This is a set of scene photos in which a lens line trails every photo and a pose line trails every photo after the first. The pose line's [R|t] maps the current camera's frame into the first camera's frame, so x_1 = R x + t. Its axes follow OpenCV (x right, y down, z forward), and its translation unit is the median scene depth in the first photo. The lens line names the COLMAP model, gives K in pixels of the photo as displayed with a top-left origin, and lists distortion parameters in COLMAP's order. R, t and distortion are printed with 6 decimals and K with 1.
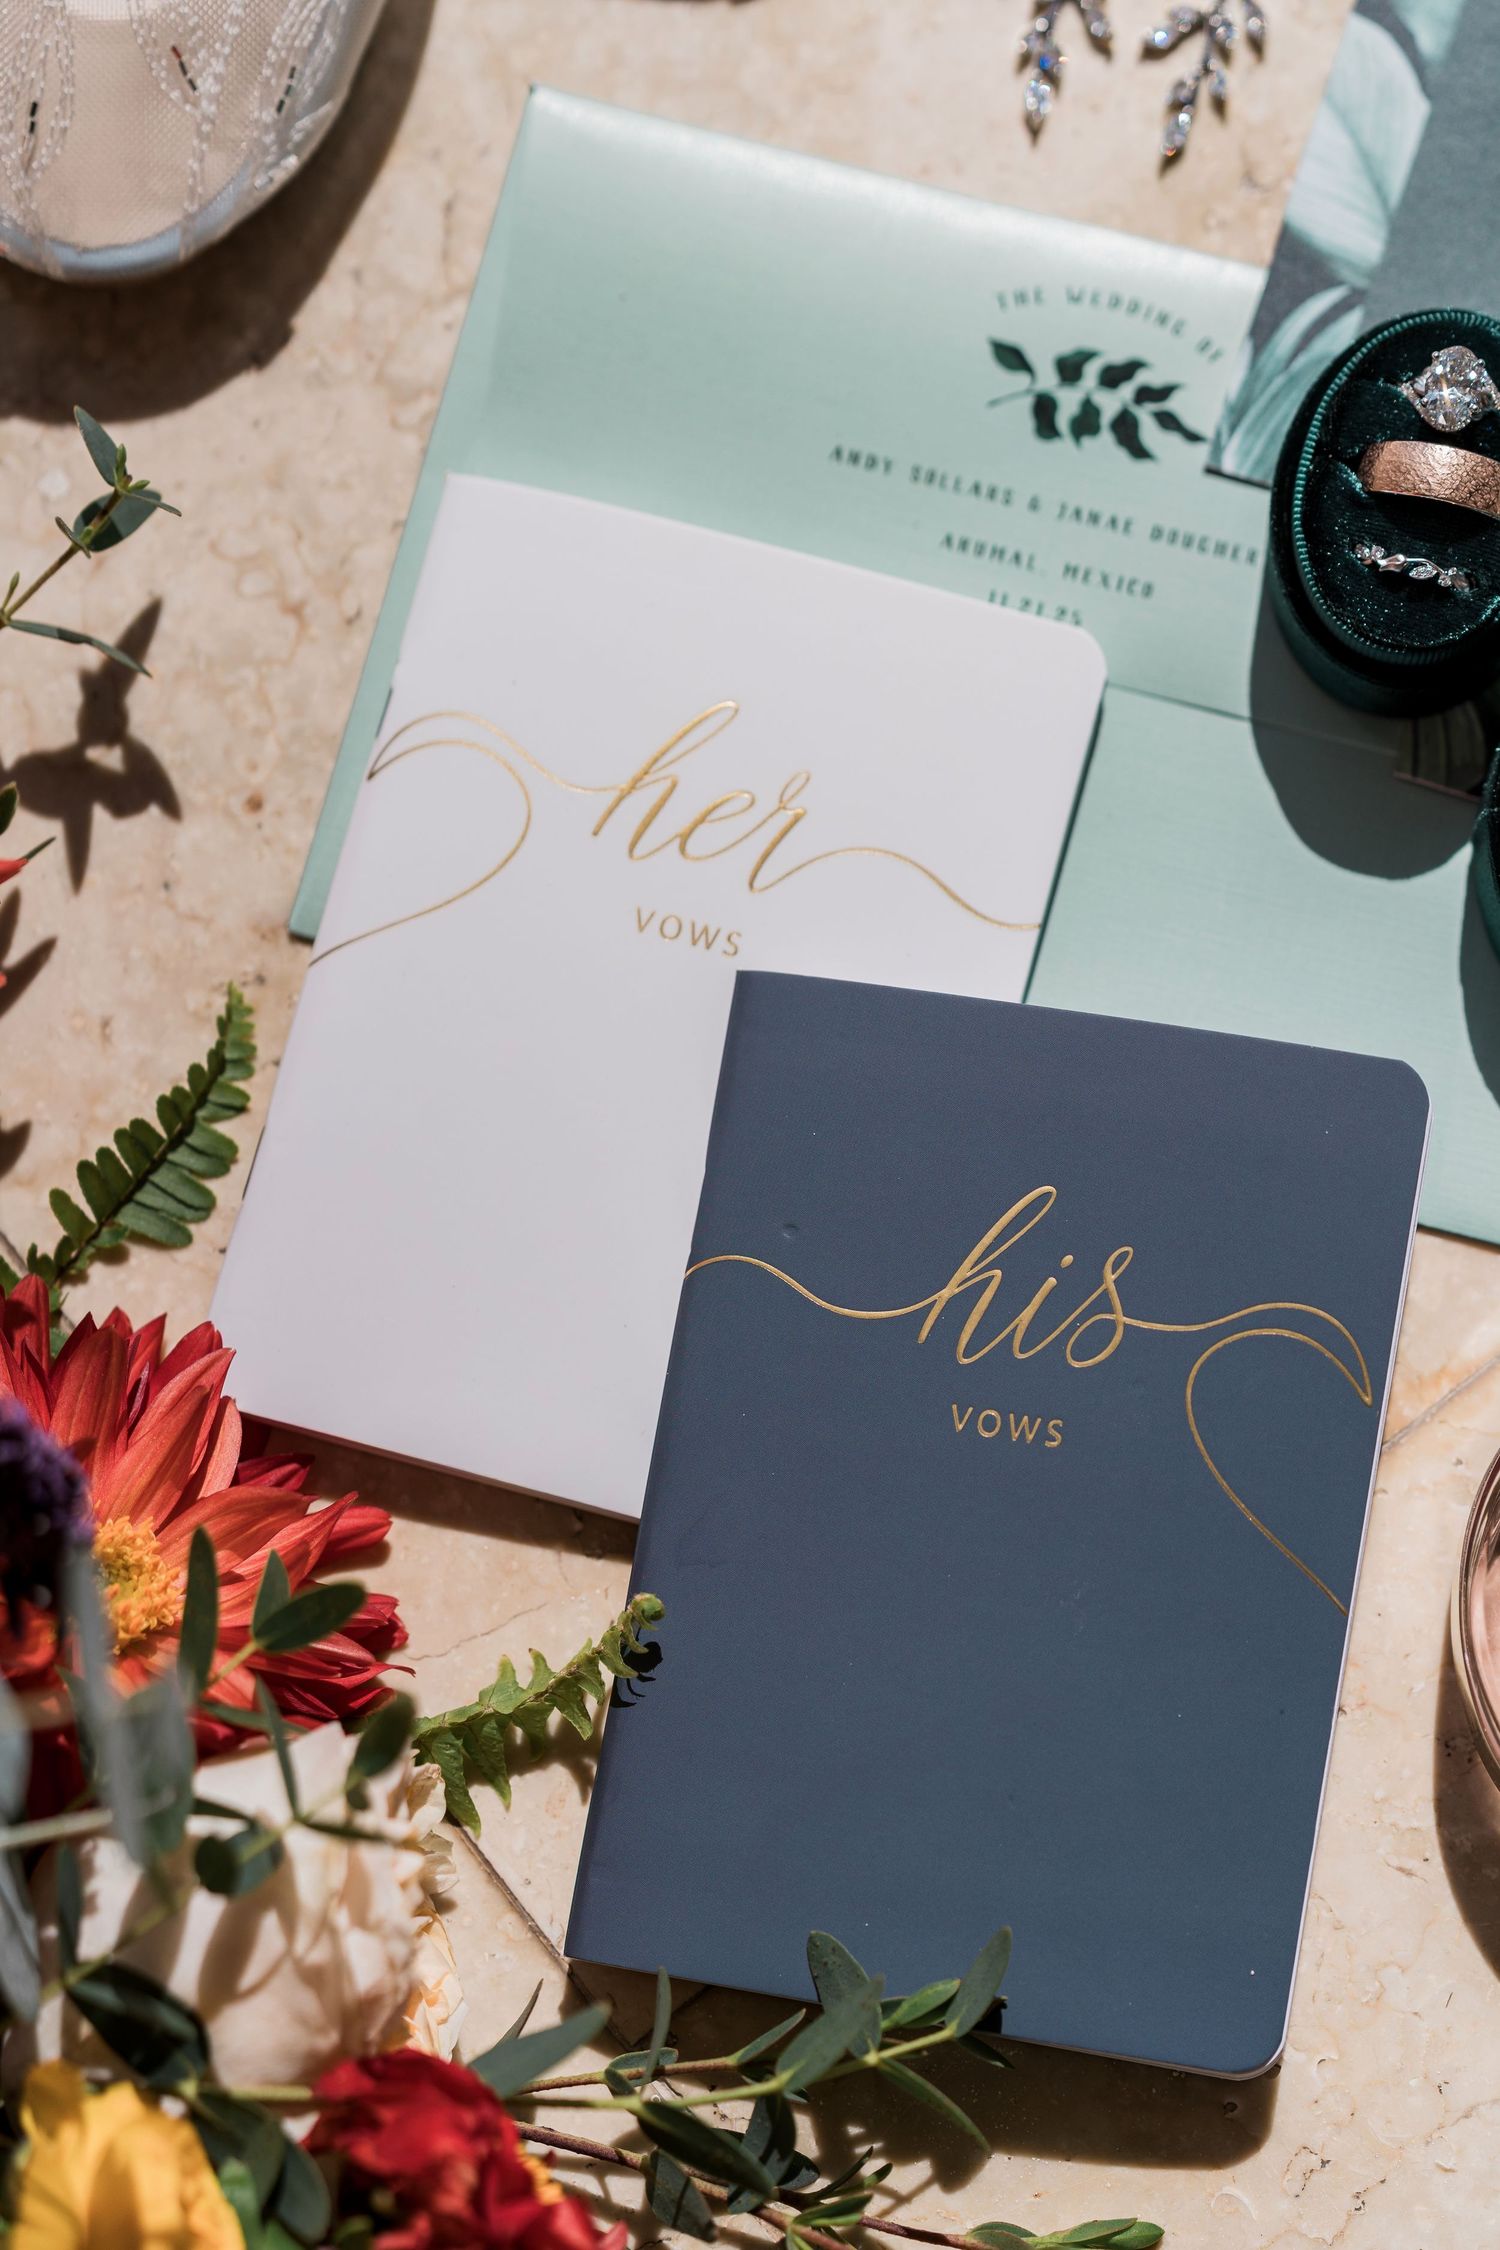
lens RADIAL K [[5704.1, 0, 805.8], [0, 5704.1, 1121.0], [0, 0, 1]] dist [0.048815, -0.753752]
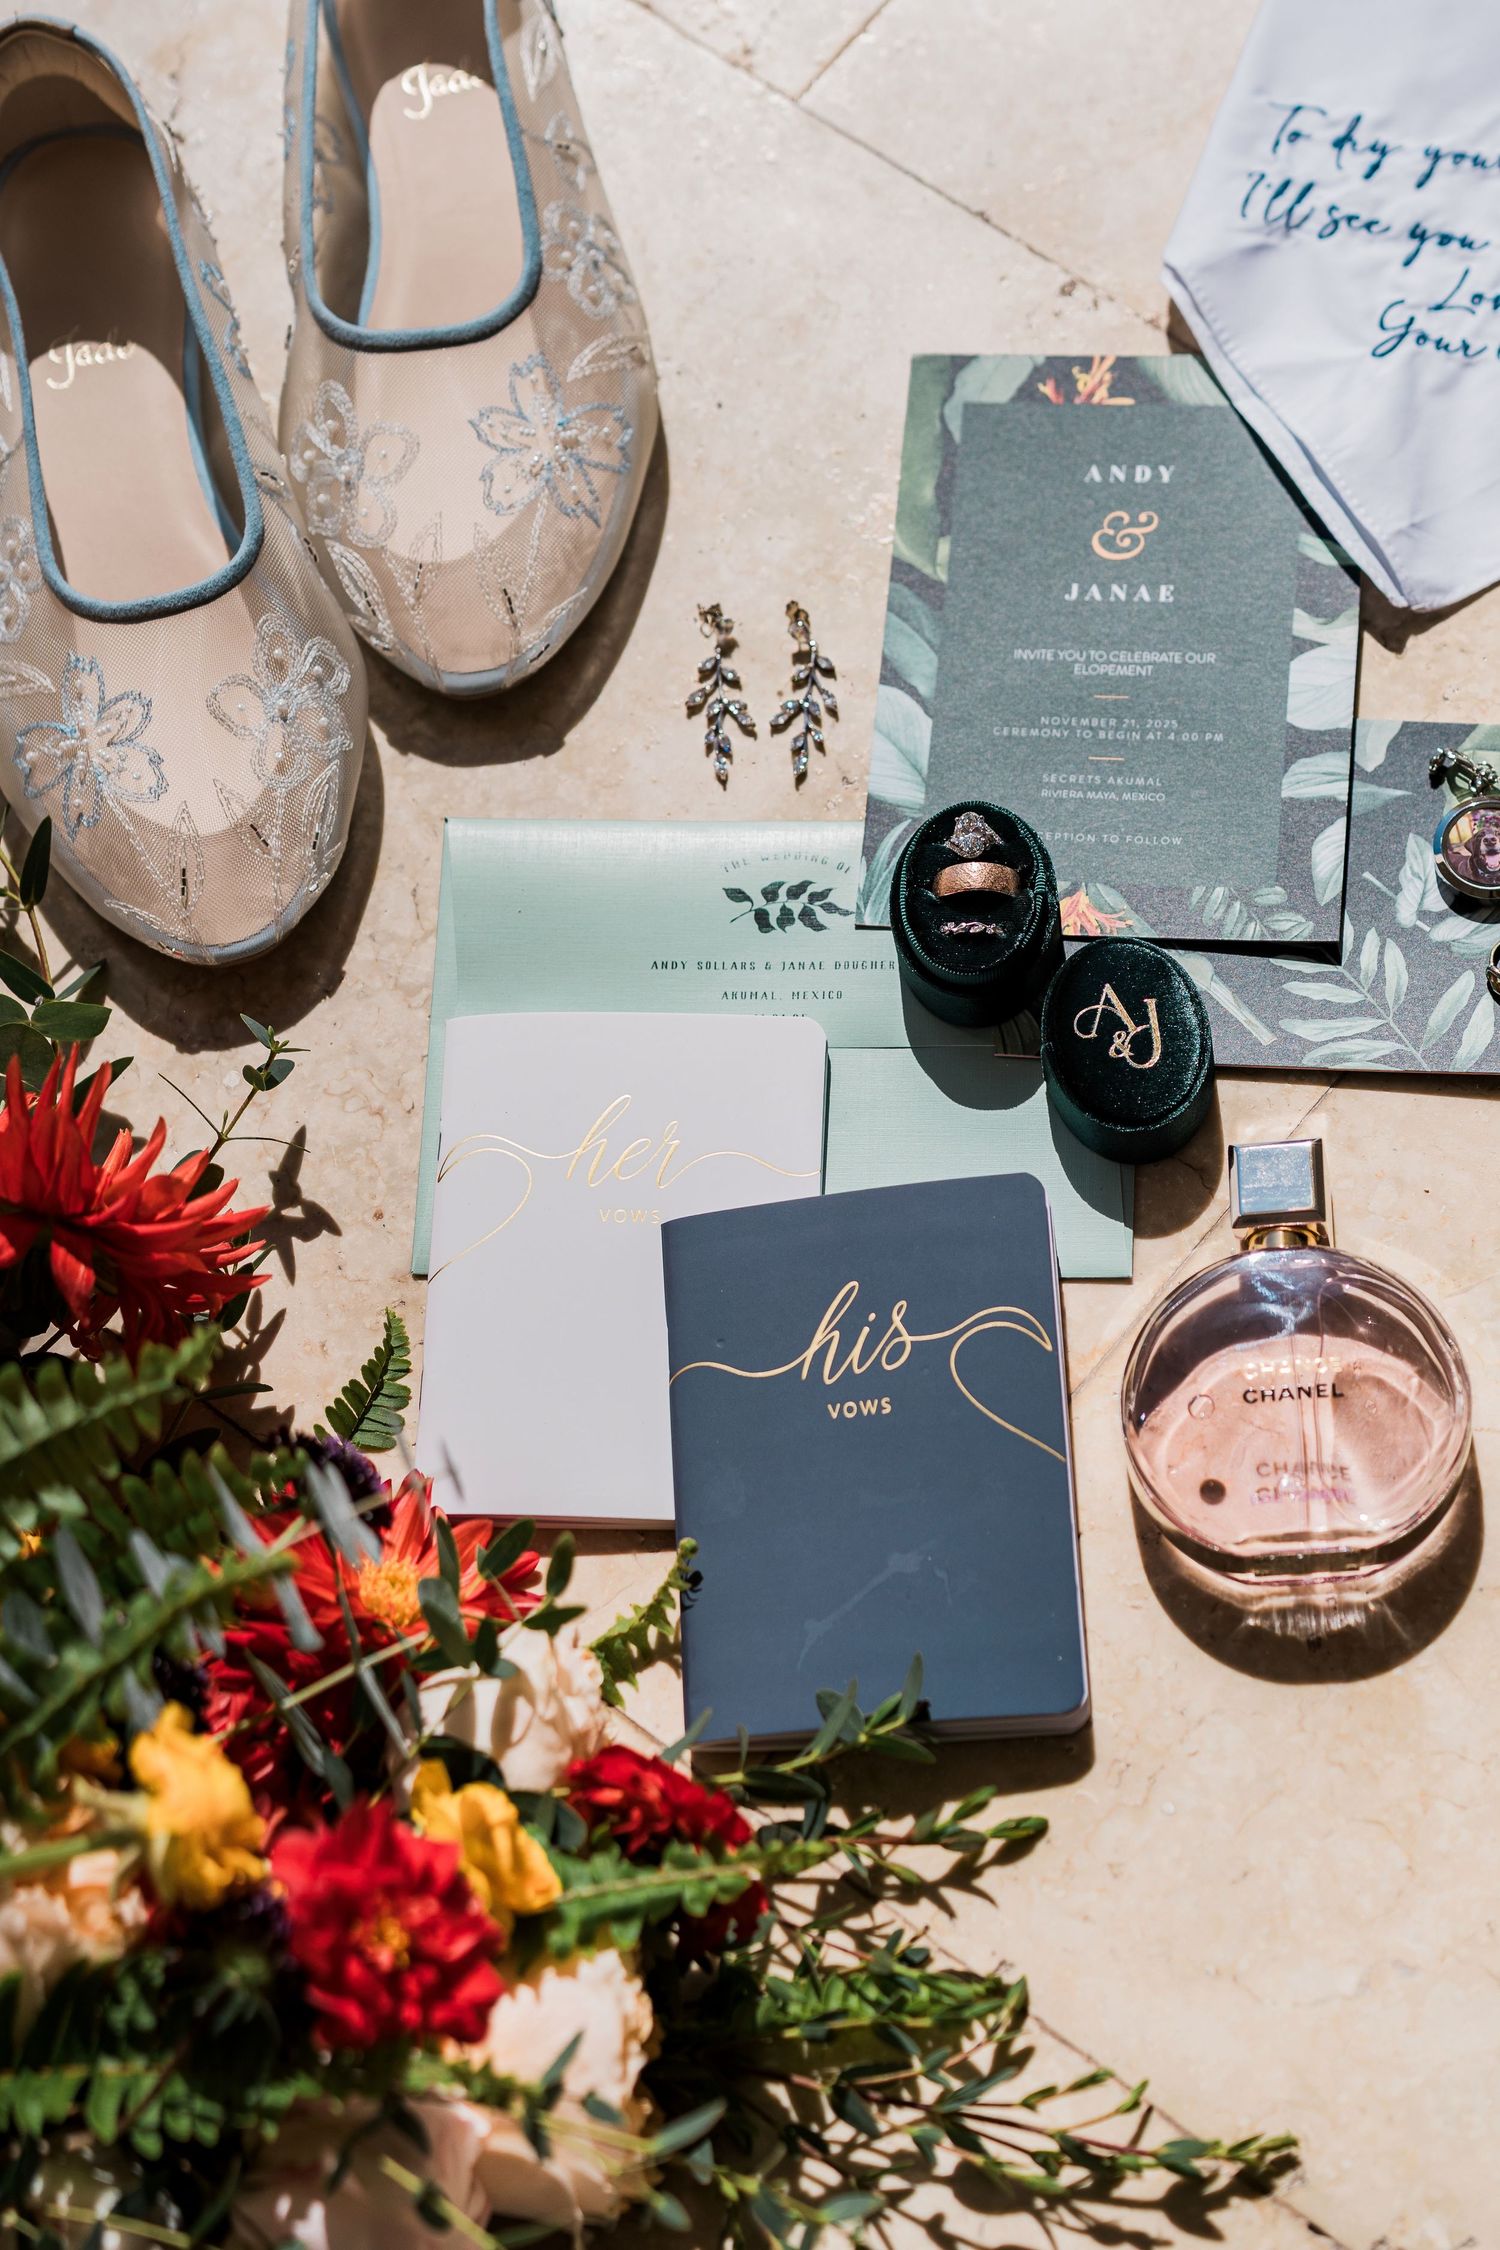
lens RADIAL K [[5756.7, 0, 750.4], [0, 5756.7, 891.0], [0, 0, 1]] dist [0.025587, 0.520795]
pose [[0.974636, -0.218938, 0.046369, -0.044535], [0.223019, 0.932961, -0.282571, 0.384150], [0.018605, 0.285745, 0.958125, -0.750934]]
